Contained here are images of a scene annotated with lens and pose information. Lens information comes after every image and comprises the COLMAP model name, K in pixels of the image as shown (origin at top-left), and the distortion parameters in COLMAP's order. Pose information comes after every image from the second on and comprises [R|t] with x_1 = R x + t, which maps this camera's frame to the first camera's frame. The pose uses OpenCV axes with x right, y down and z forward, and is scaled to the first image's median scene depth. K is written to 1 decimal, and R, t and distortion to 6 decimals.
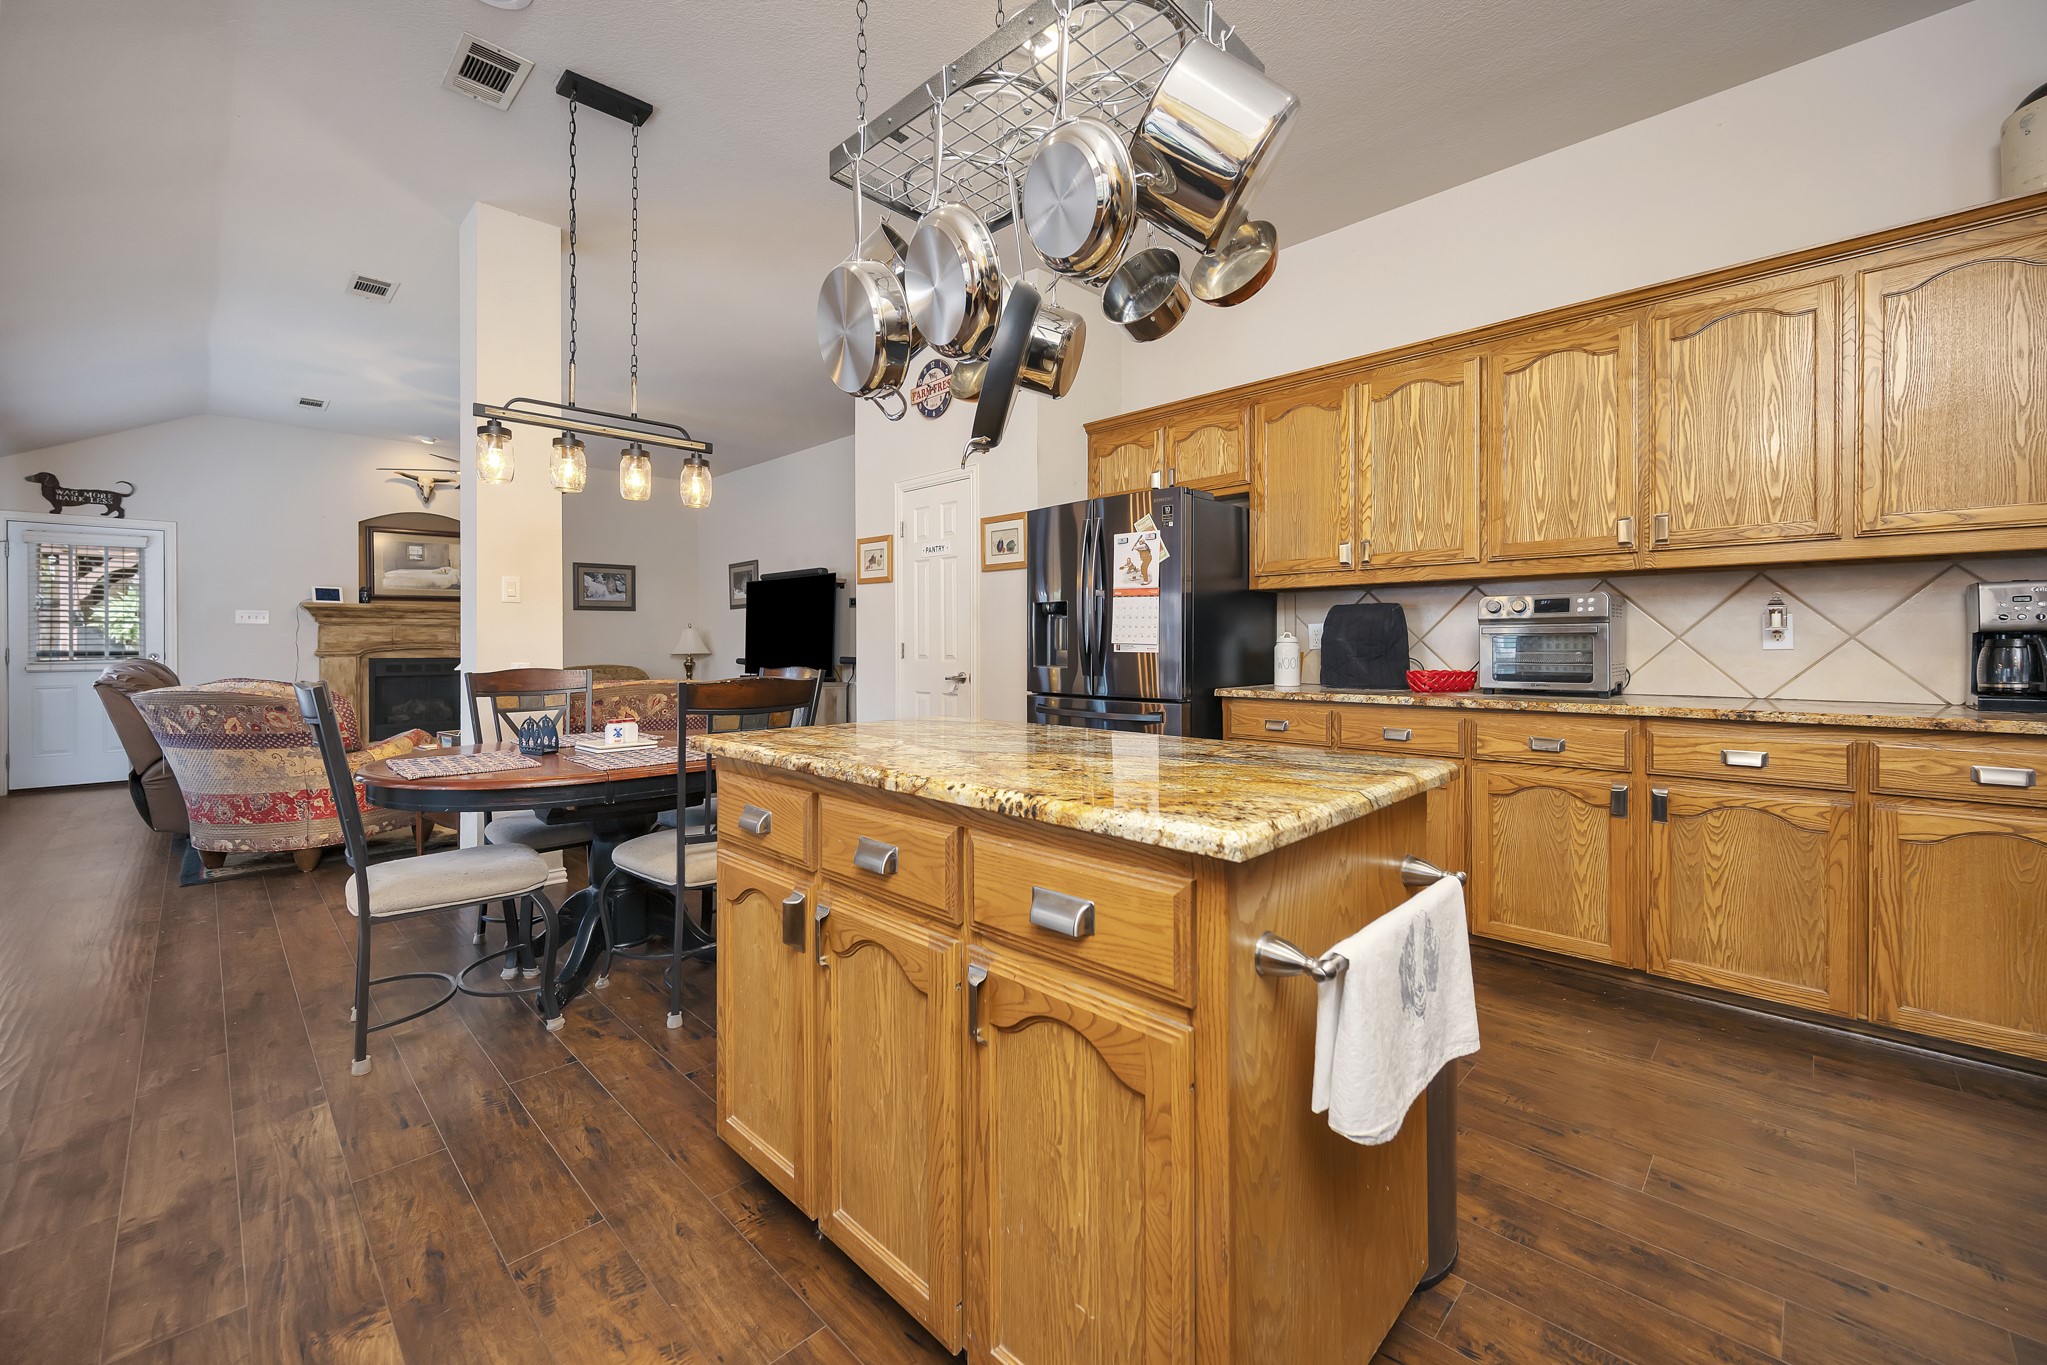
lens RADIAL K [[810.3, 0, 1021.9], [0, 810.3, 647.9], [0, 0, 1]] dist [-0.001249, -0.000081]
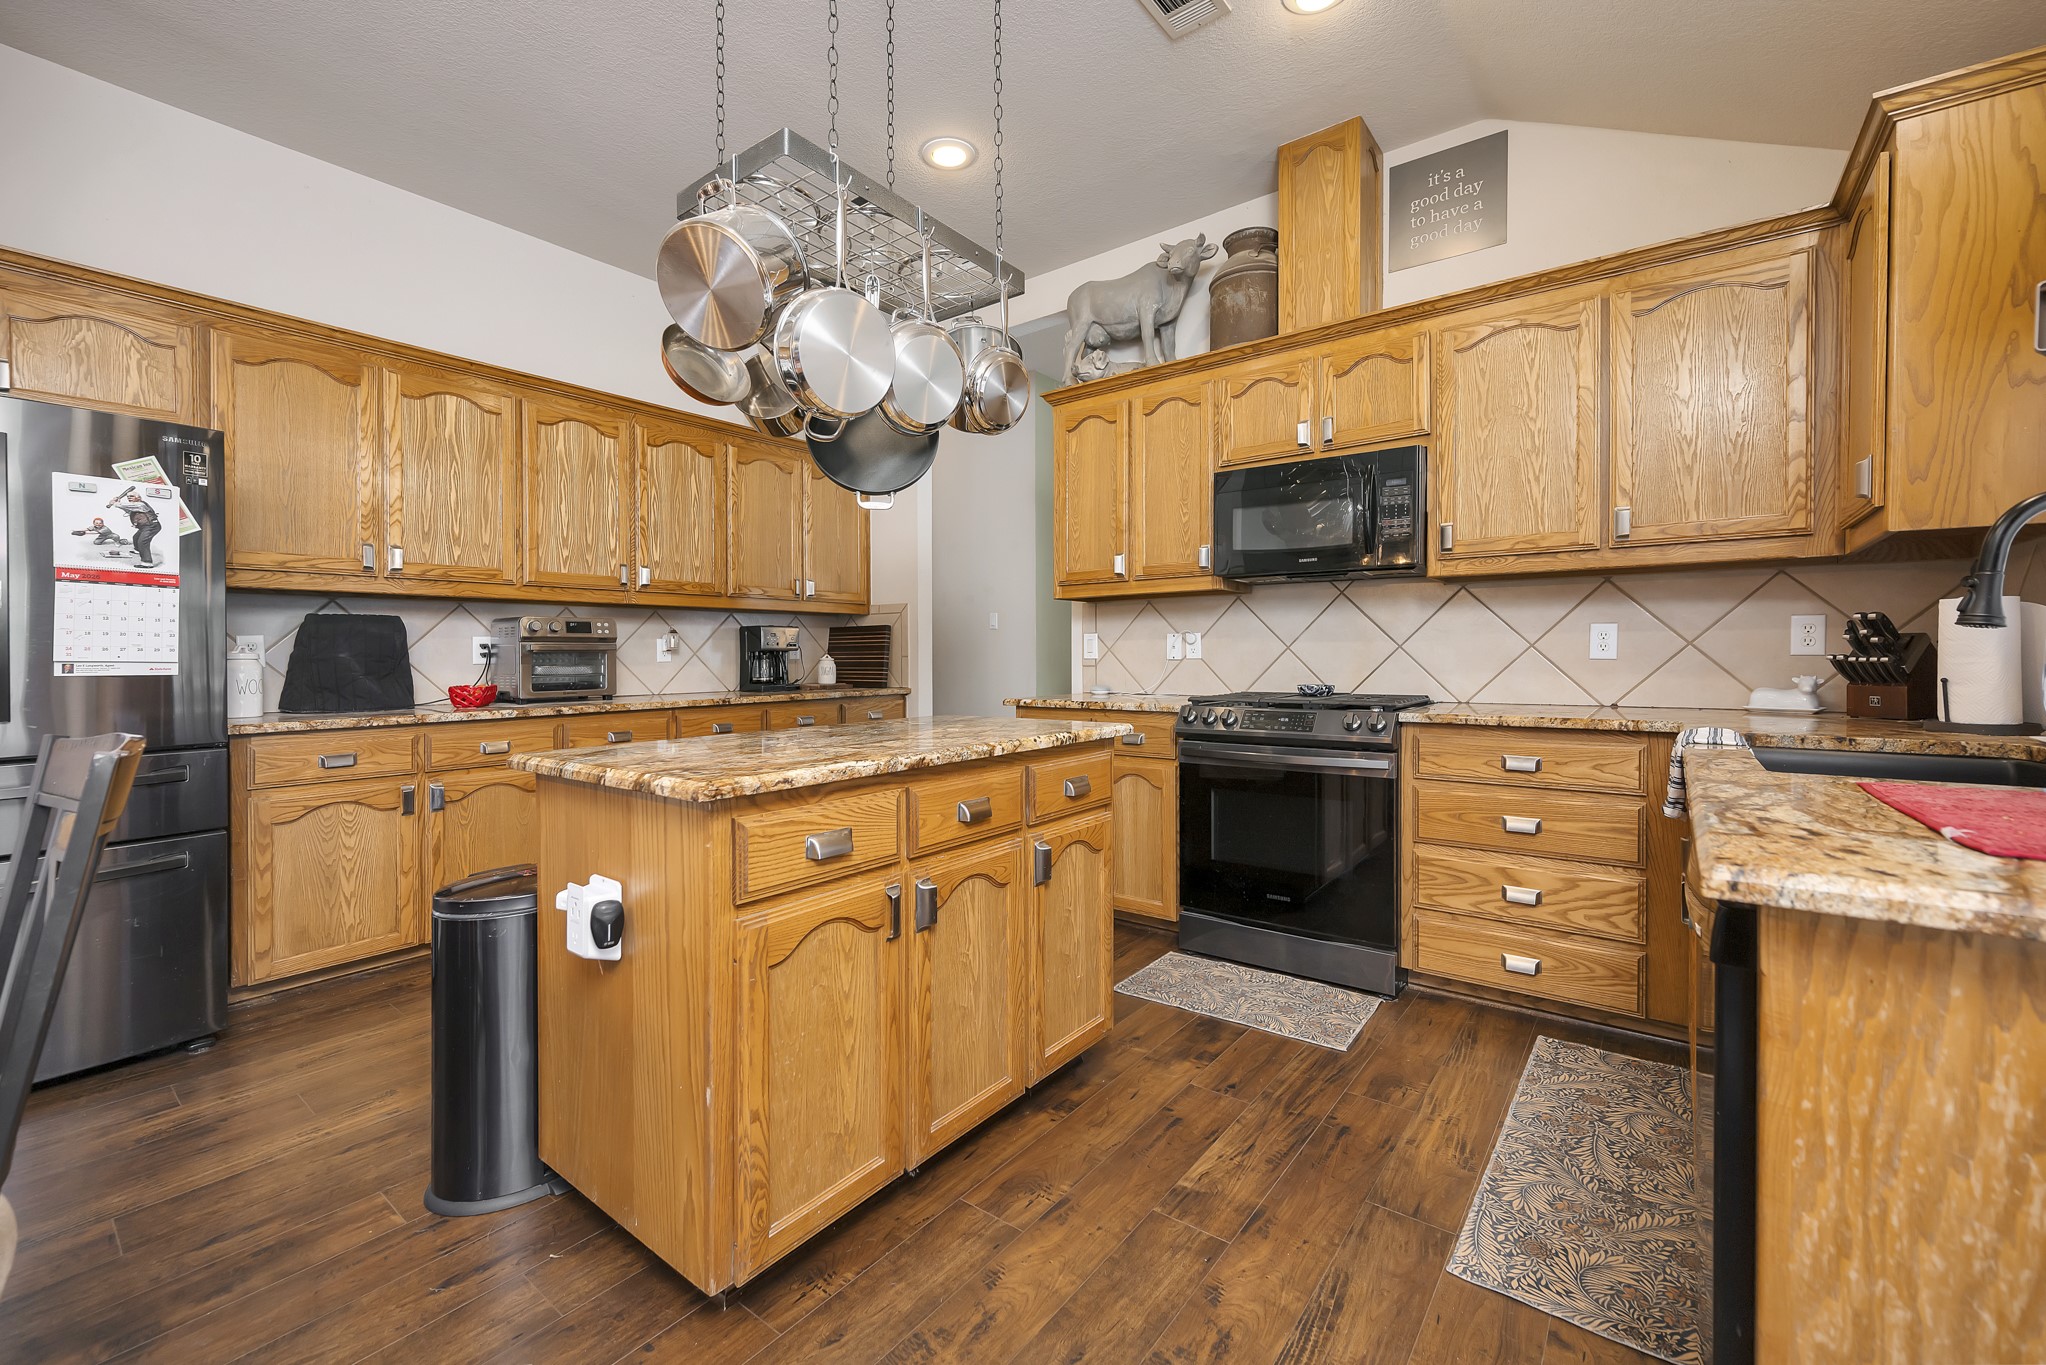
lens RADIAL K [[809.9, 0, 1034.8], [0, 809.9, 666.8], [0, 0, 1]] dist [-0.001249, -0.000081]
pose [[-0.140427, -0.013724, 0.989996, -0.275330], [0.016757, 0.999728, 0.016235, -0.000464], [-0.989949, 0.018869, -0.140158, 0.206801]]
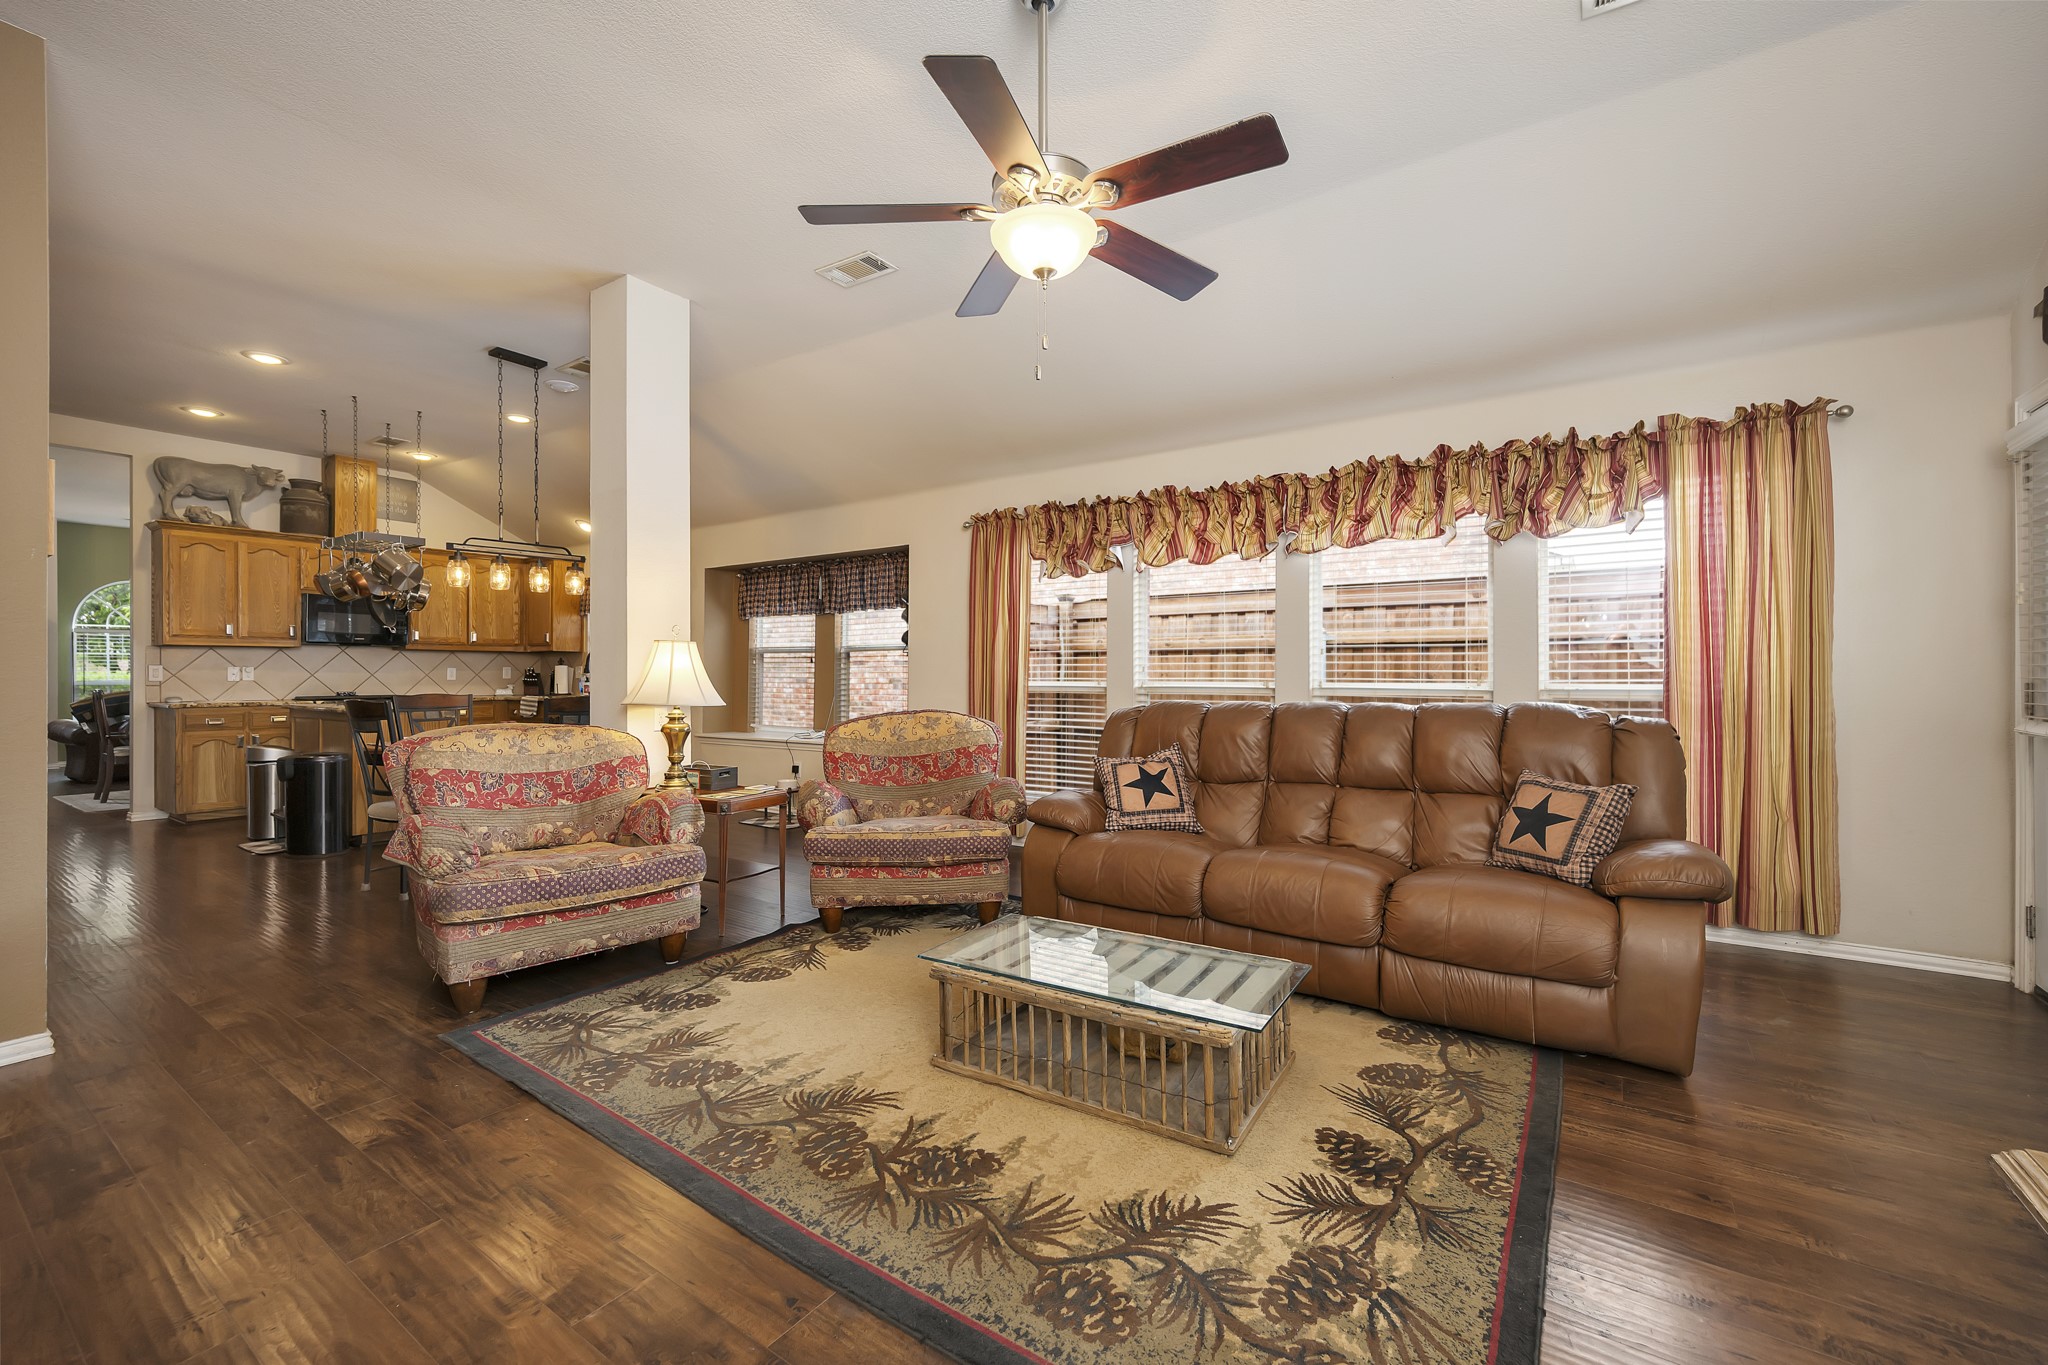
lens RADIAL K [[853.9, 0, 1032.0], [0, 853.9, 681.1], [0, 0, 1]] dist [-0.000343, -0.000419]
pose [[-0.986238, 0.005272, -0.165247, -0.576518], [0.002770, 0.999878, 0.015369, -0.009456], [0.165308, 0.014700, -0.986132, 1.364191]]
